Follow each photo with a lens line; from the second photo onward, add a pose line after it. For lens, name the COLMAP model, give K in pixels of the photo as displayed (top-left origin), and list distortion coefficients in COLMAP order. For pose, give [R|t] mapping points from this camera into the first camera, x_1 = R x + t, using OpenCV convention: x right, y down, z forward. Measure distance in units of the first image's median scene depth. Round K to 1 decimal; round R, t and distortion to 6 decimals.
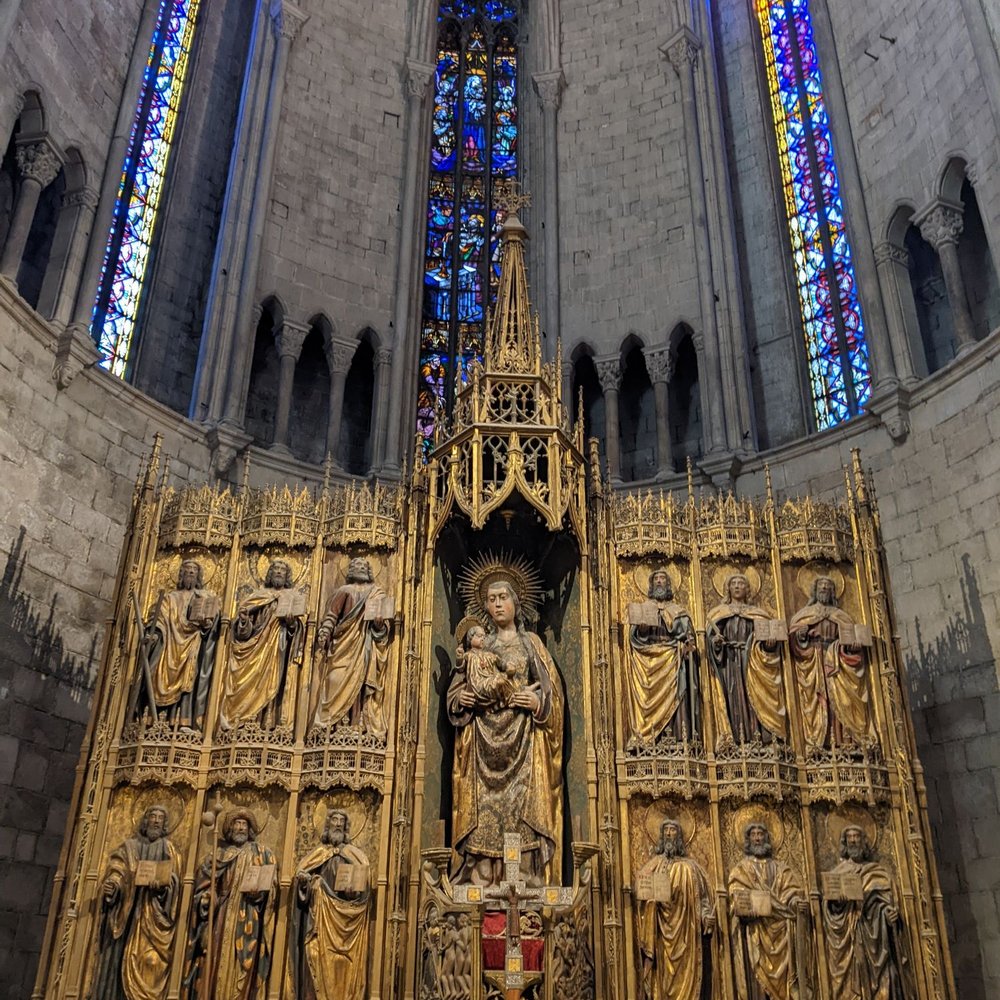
lens RADIAL K [[1031.8, 0, 479.2], [0, 1031.8, 516.9], [0, 0, 1]] dist [0.095157, -0.218186]
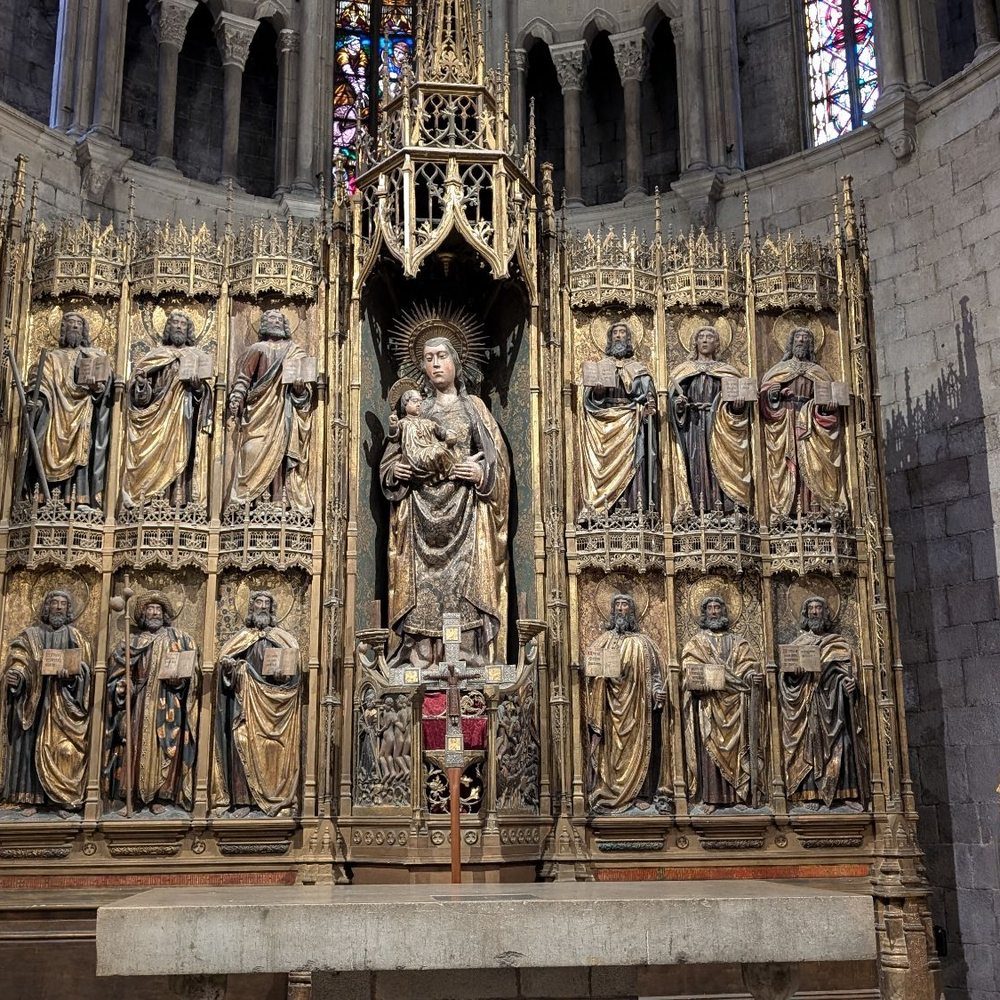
lens RADIAL K [[1264.0, 0, 500.0], [0, 1264.0, 500.0], [0, 0, 1]] dist [0.214324, -0.928076]
pose [[0.997715, -0.014193, 0.066051, -0.000220], [0.000000, 0.977682, 0.210088, -0.029661], [-0.067559, -0.209608, 0.975449, -0.081935]]
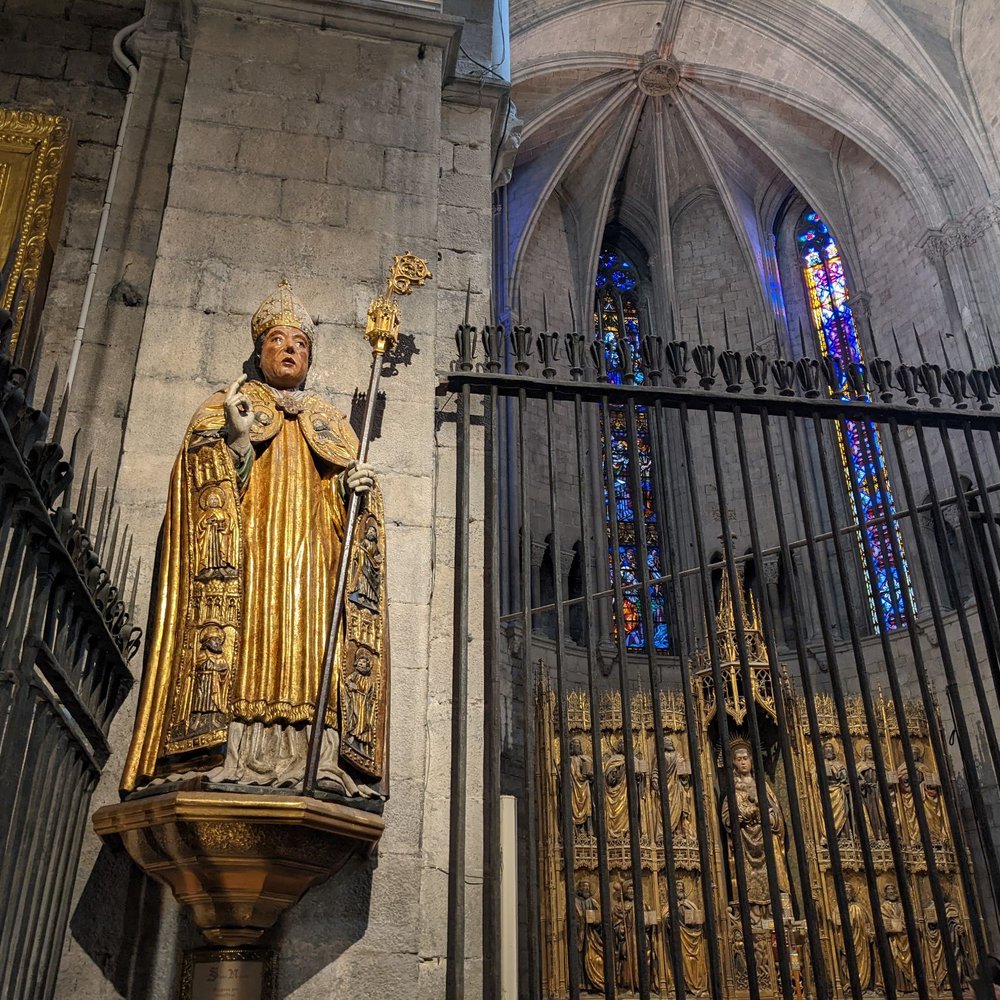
lens RADIAL K [[1034.9, 0, 512.7], [0, 1034.9, 499.0], [0, 0, 1]] dist [0.052107, -0.083462]
pose [[0.995588, 0.013909, 0.092799, -0.583631], [-0.010371, 0.999205, -0.038503, -0.316221], [-0.093260, 0.037371, 0.994940, -0.831950]]
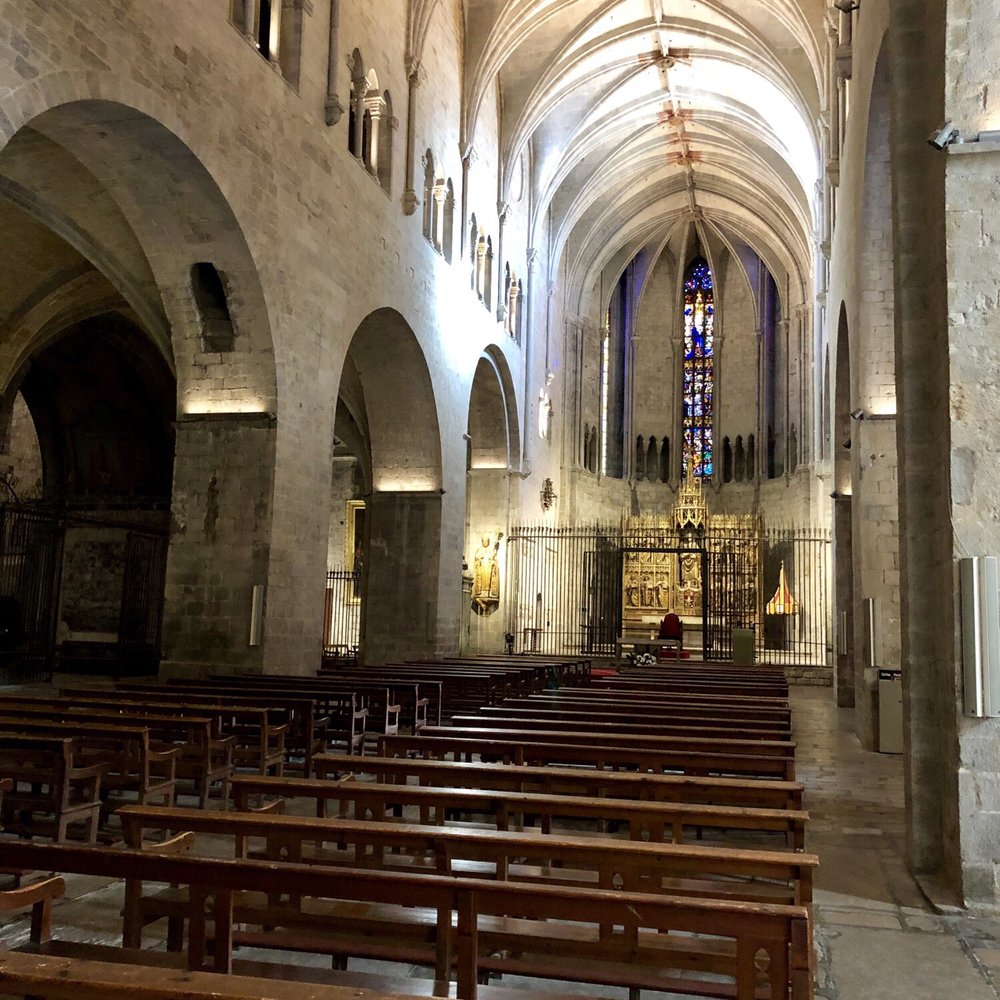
lens RADIAL K [[1034.9, 0, 512.7], [0, 1034.9, 499.0], [0, 0, 1]] dist [0.052107, -0.083462]
pose [[0.943110, -0.030787, -0.331053, 1.005986], [0.138762, 0.941287, 0.307771, -2.014961], [0.302141, -0.336200, 0.892009, -4.288857]]
